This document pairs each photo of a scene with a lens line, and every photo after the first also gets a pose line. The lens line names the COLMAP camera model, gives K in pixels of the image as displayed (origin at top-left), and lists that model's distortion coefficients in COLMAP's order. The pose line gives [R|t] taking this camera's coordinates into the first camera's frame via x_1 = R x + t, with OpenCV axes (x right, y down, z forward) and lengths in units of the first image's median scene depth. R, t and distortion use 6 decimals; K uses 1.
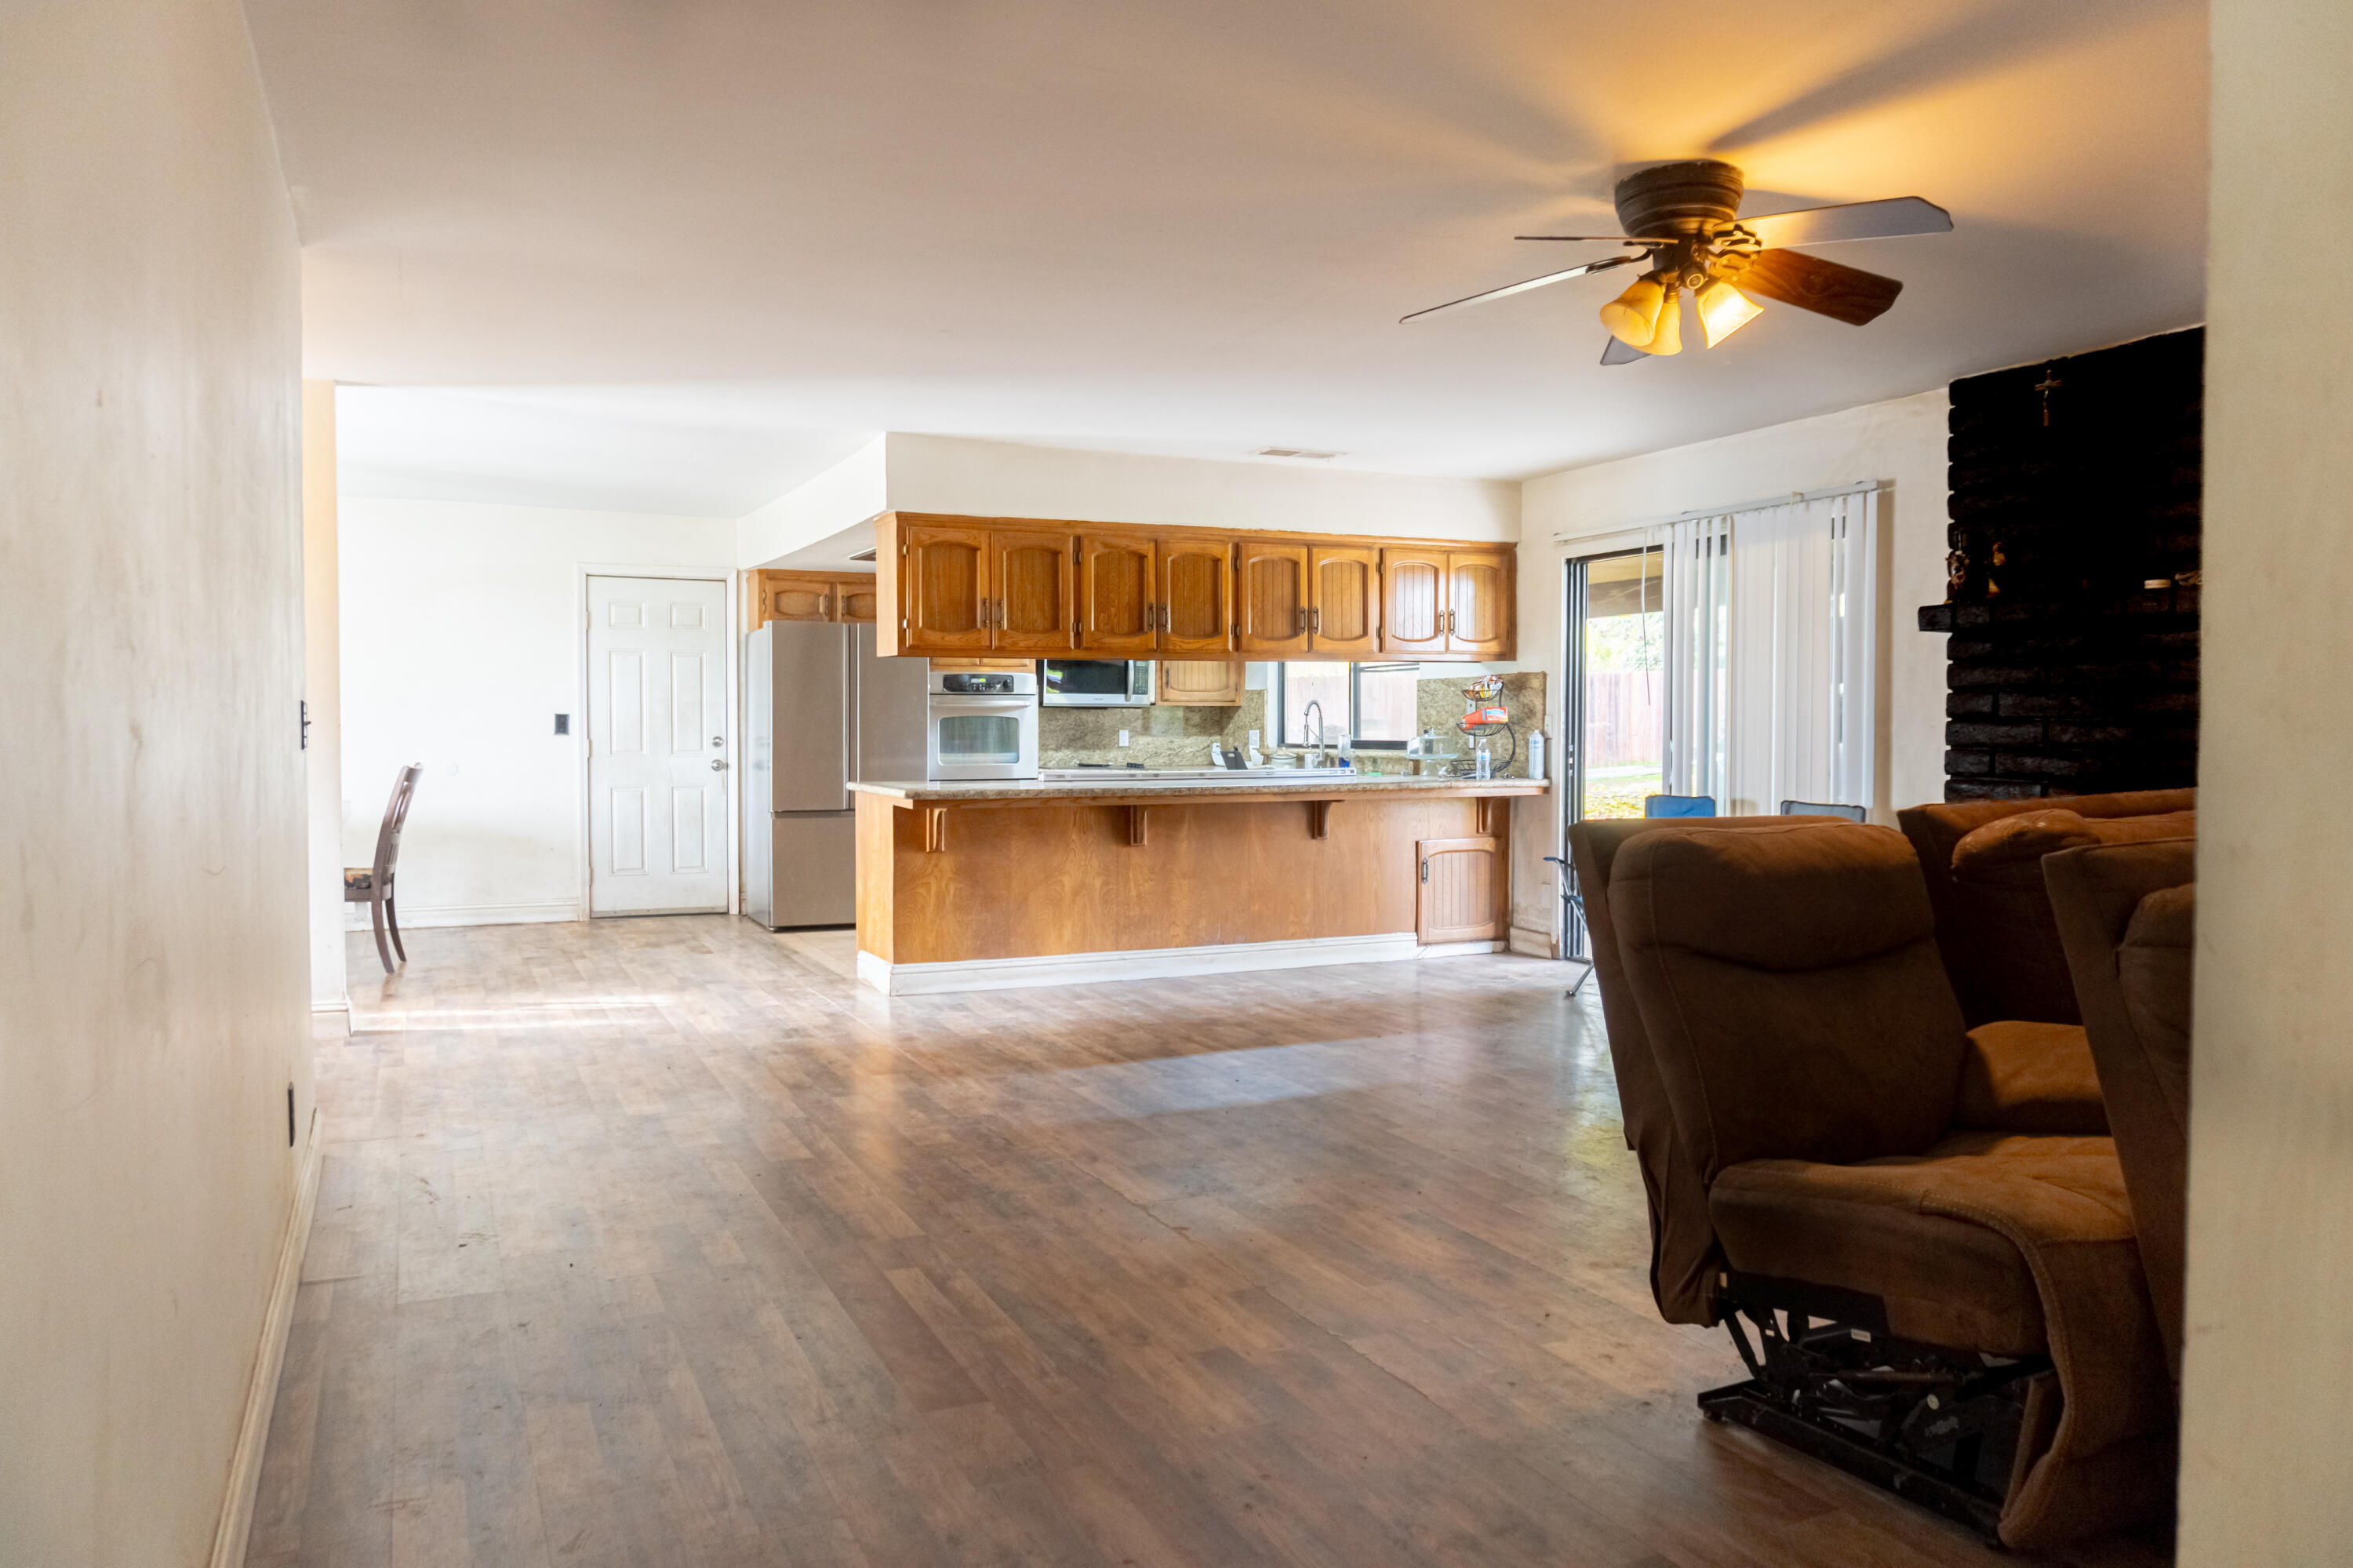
lens RADIAL K [[1593.9, 0, 1177.2], [0, 1593.9, 807.7], [0, 0, 1]] dist [-0.016356, 0.000213]
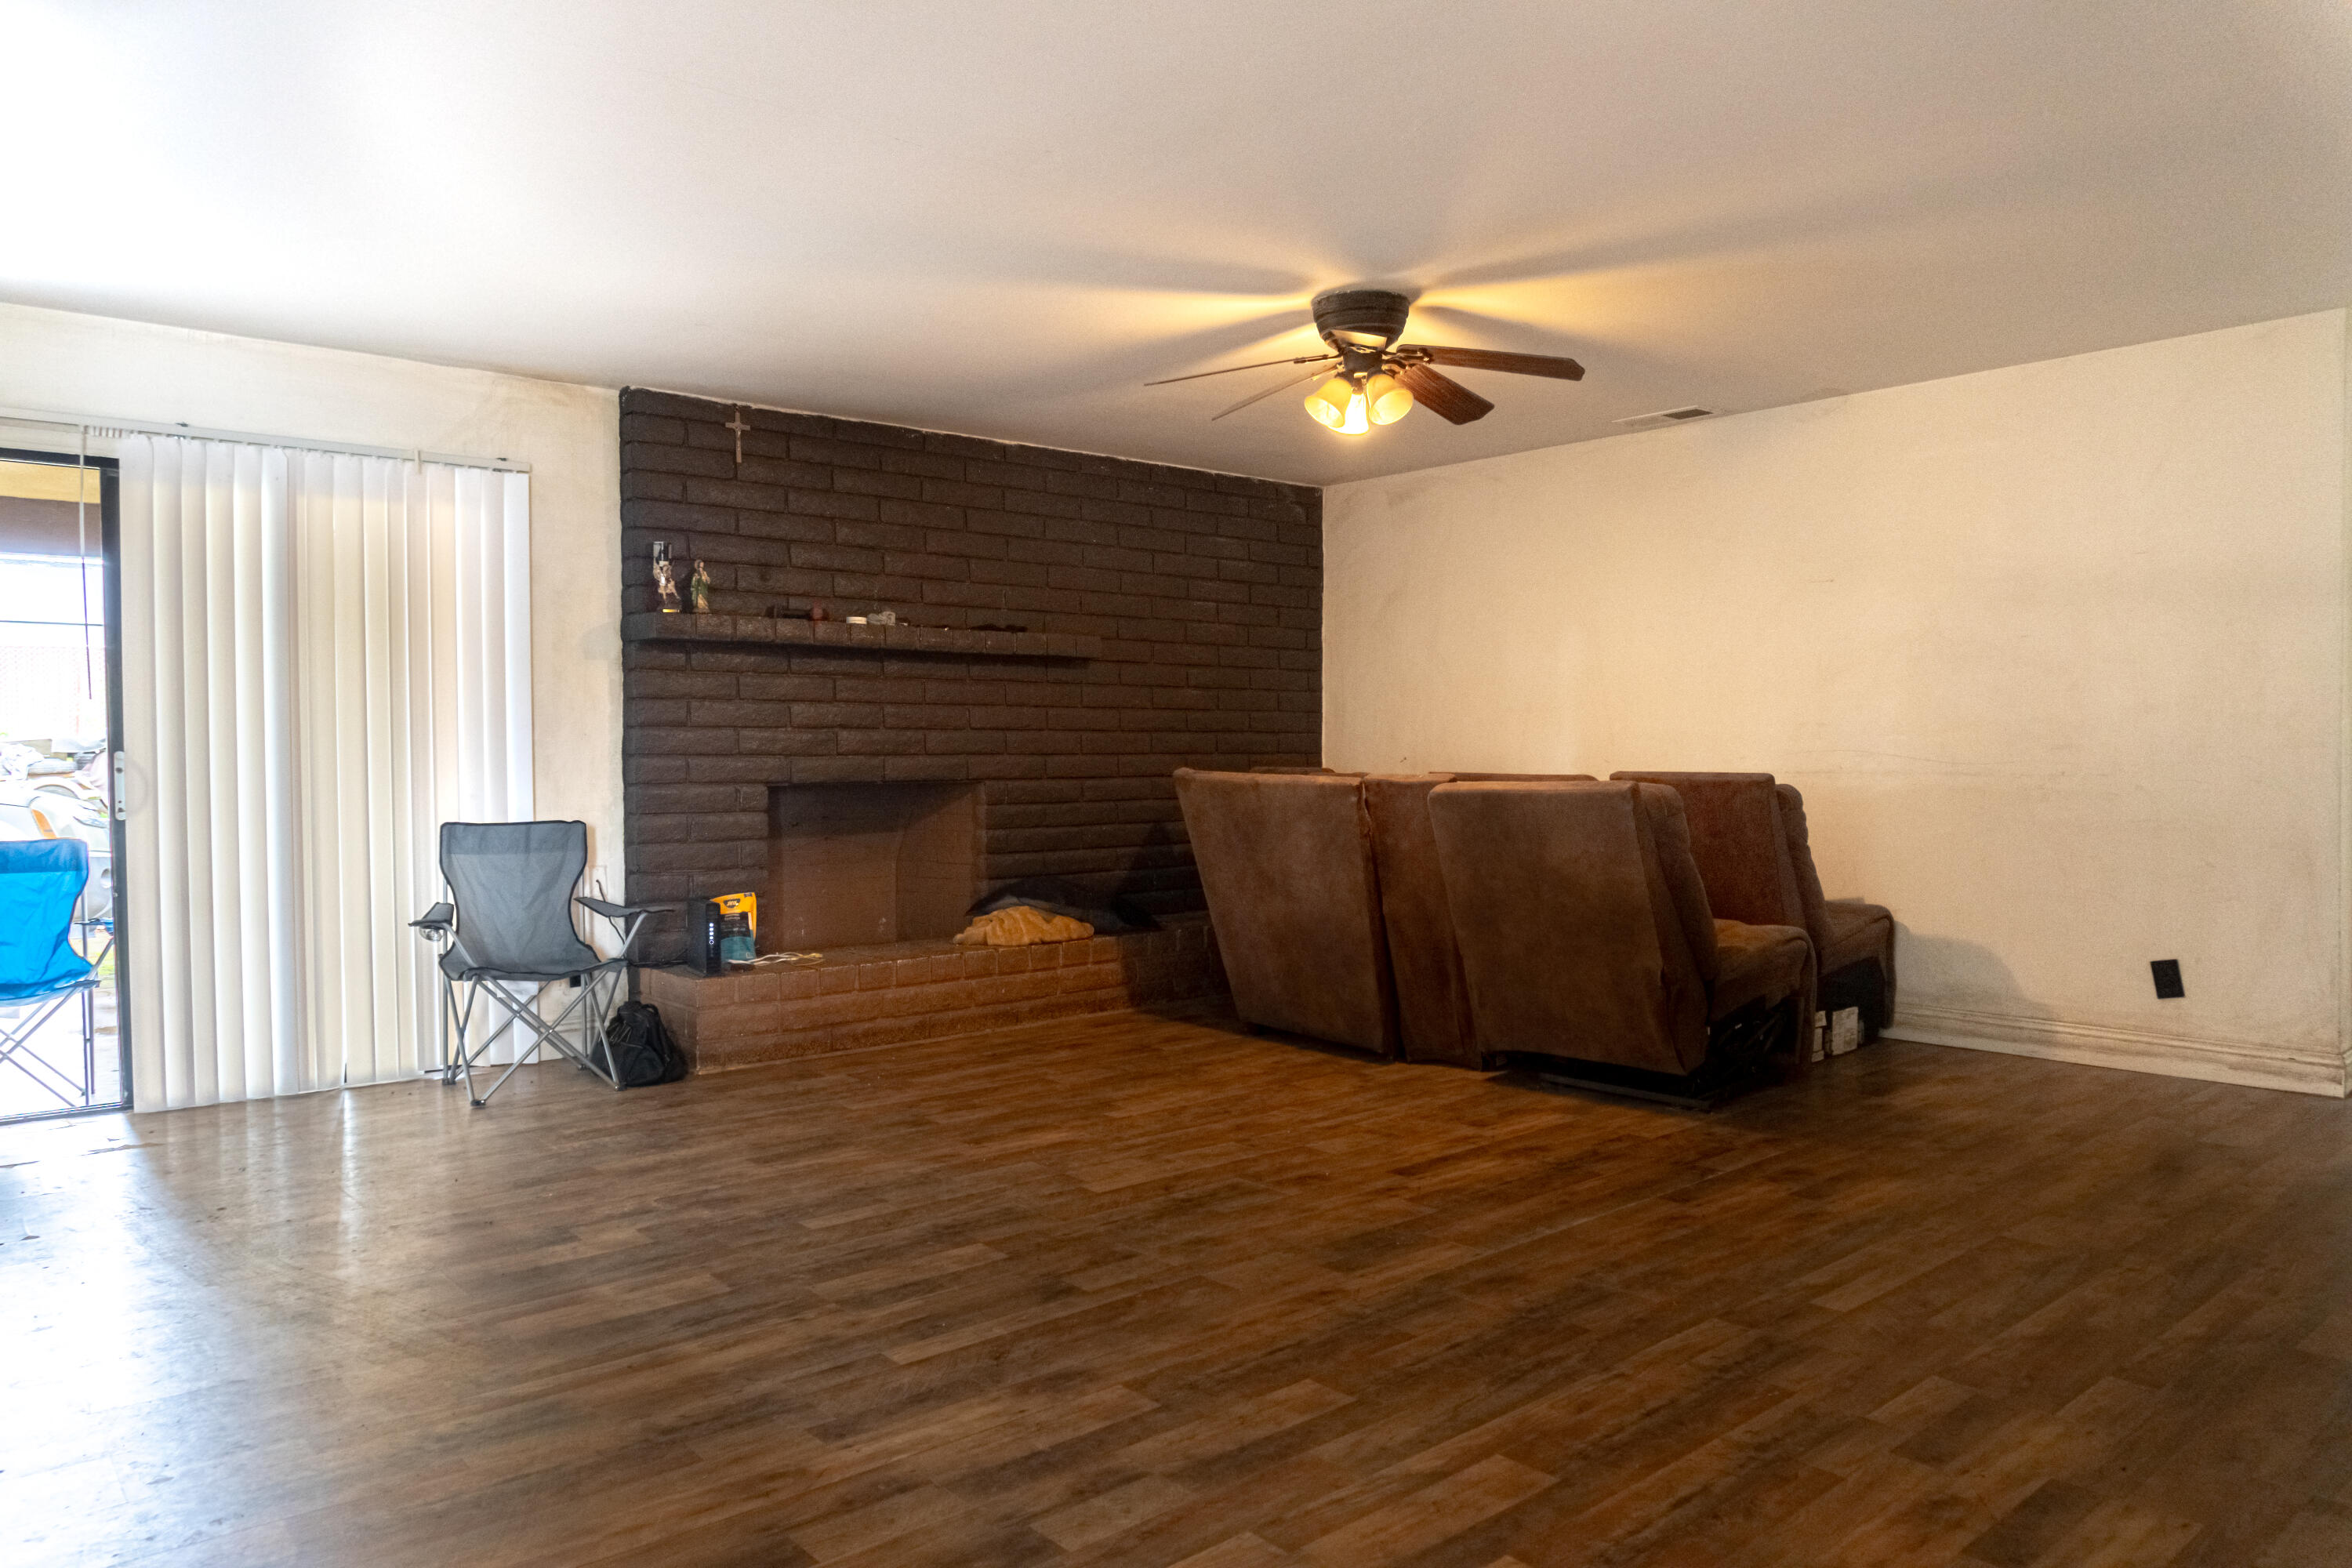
lens RADIAL K [[1565.3, 0, 1168.2], [0, 1565.3, 798.7], [0, 0, 1]] dist [-0.034229, 0.000865]
pose [[-0.258185, -0.022058, 0.965844, -0.459655], [0.054650, 0.997805, 0.037397, -0.024153], [-0.964549, 0.062439, -0.256413, 0.785857]]
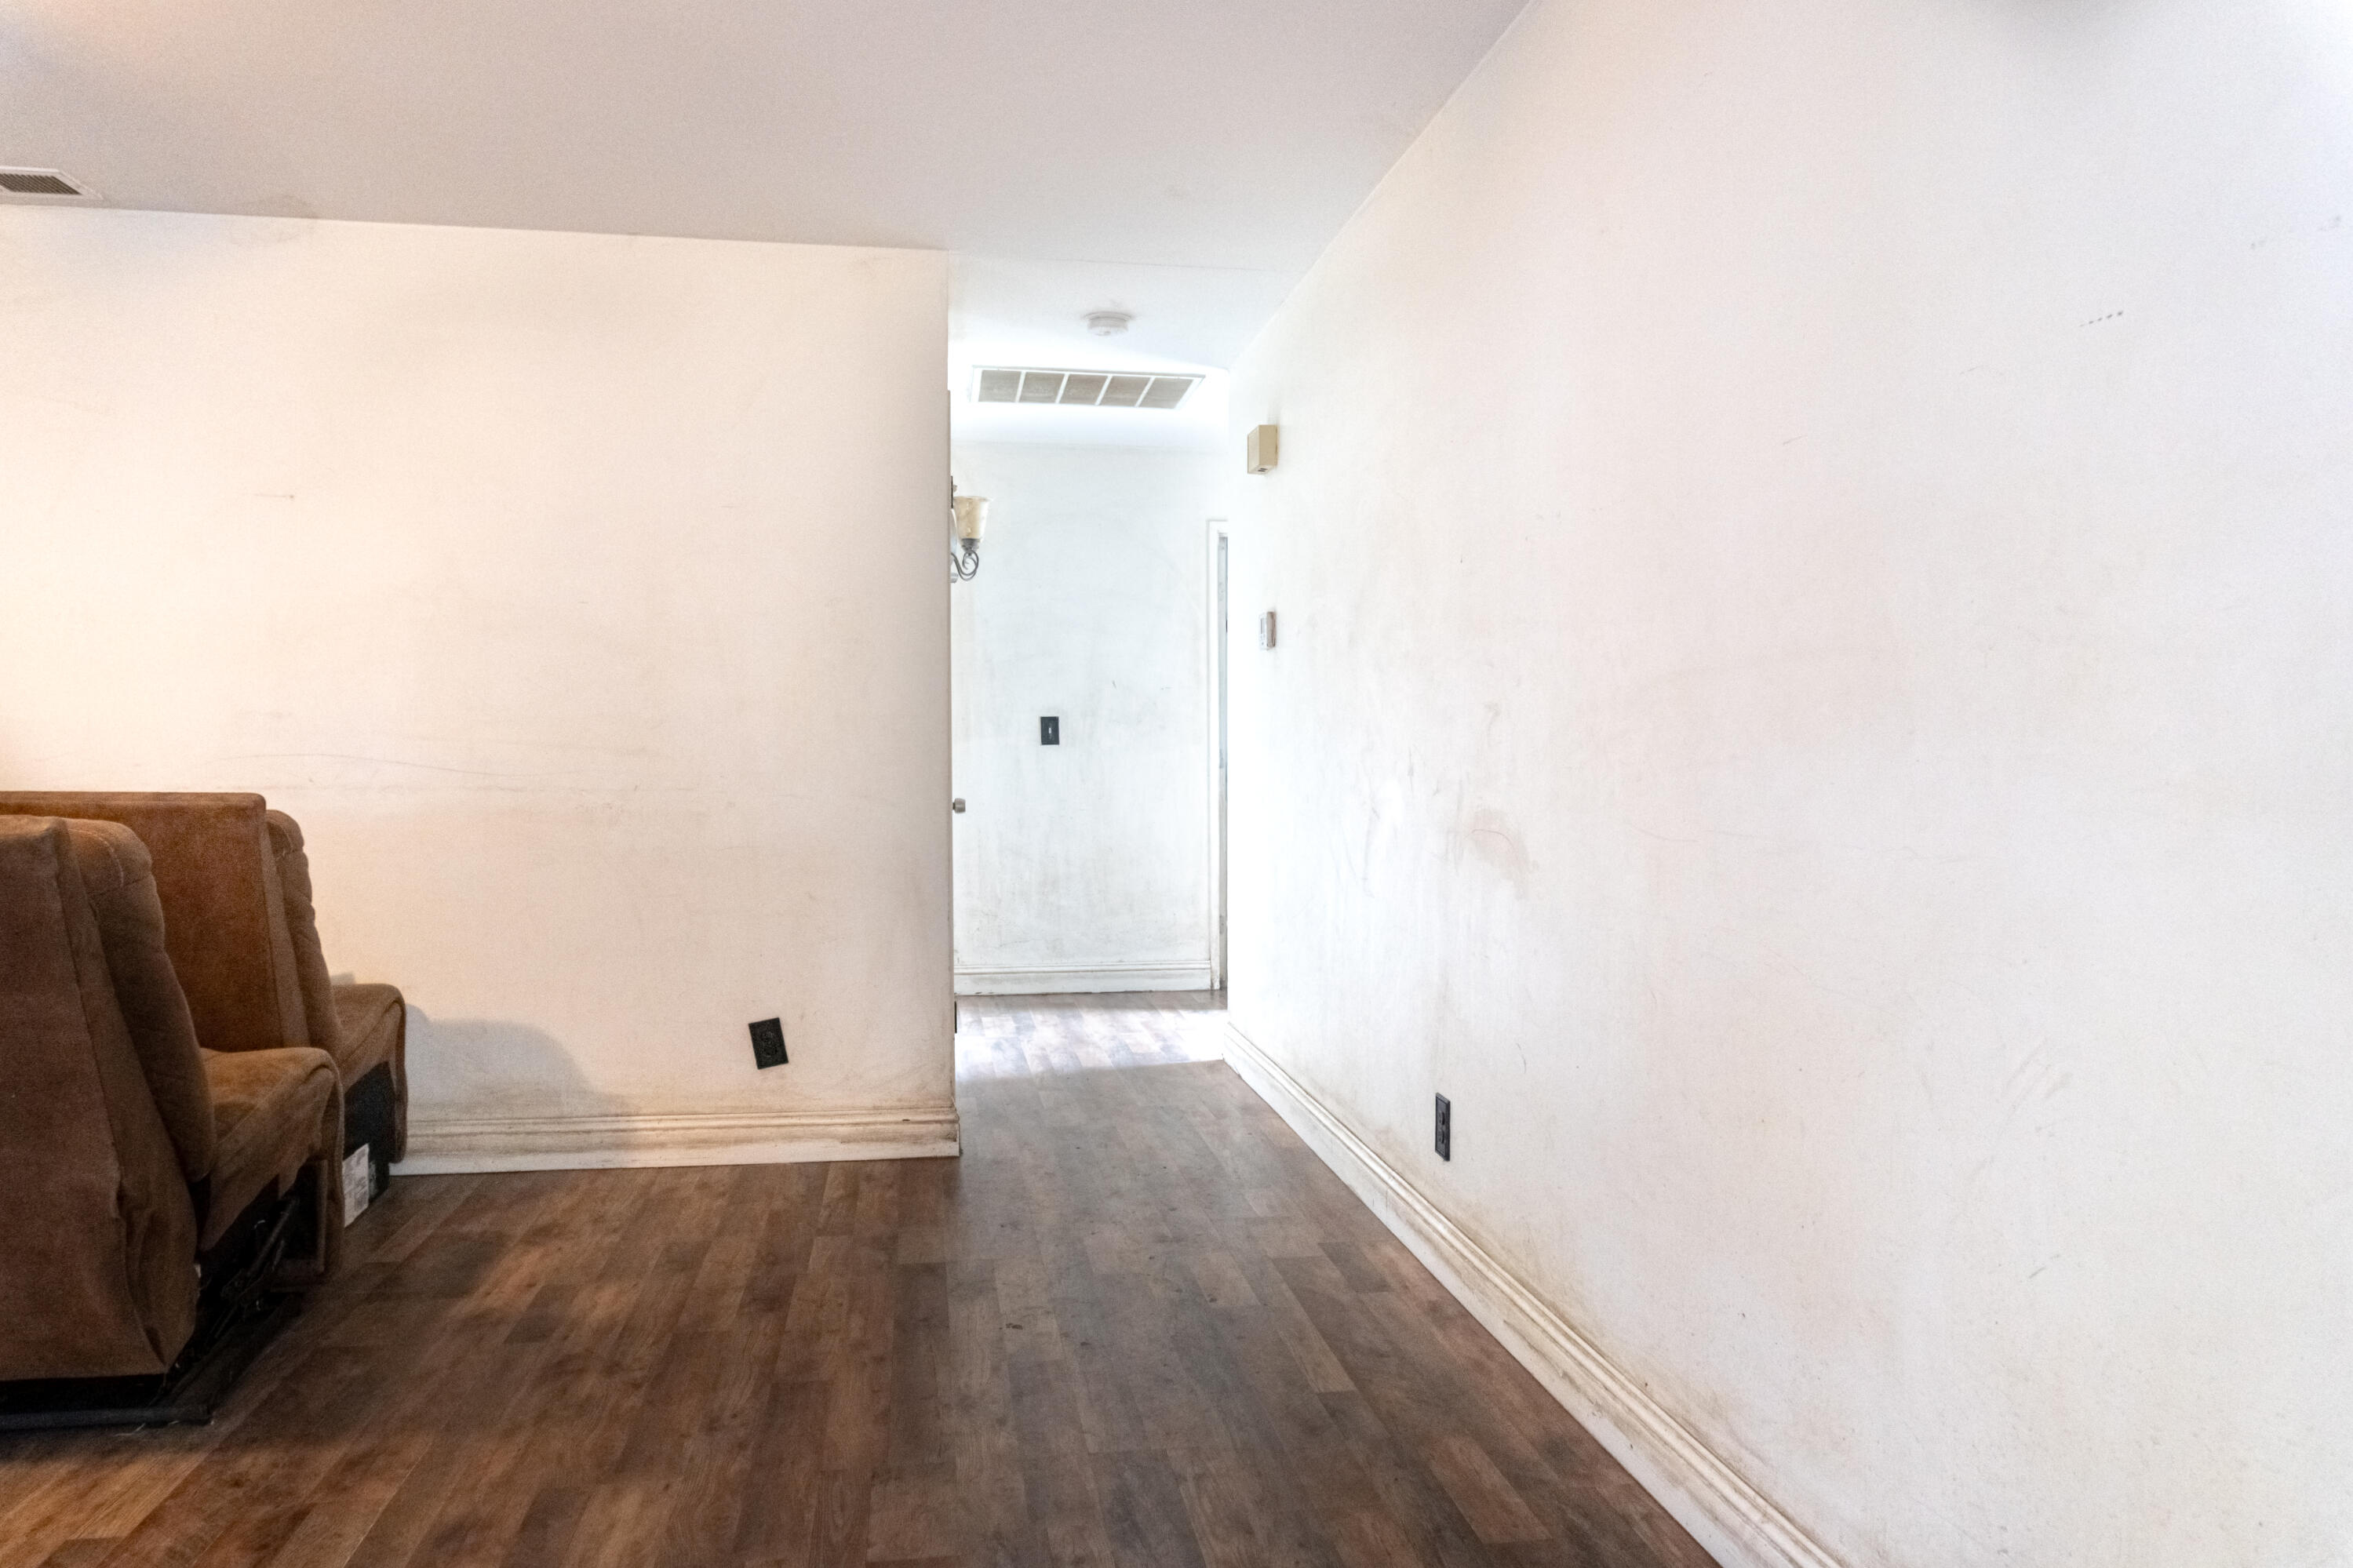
lens RADIAL K [[1598.0, 0, 1176.5], [0, 1598.0, 784.0], [0, 0, 1]] dist [-0.025680, 0.002255]
pose [[-0.960044, -0.001896, 0.279842, -0.192806], [0.016621, 0.997825, 0.063782, -0.019887], [-0.279354, 0.065885, -0.957925, 0.676056]]
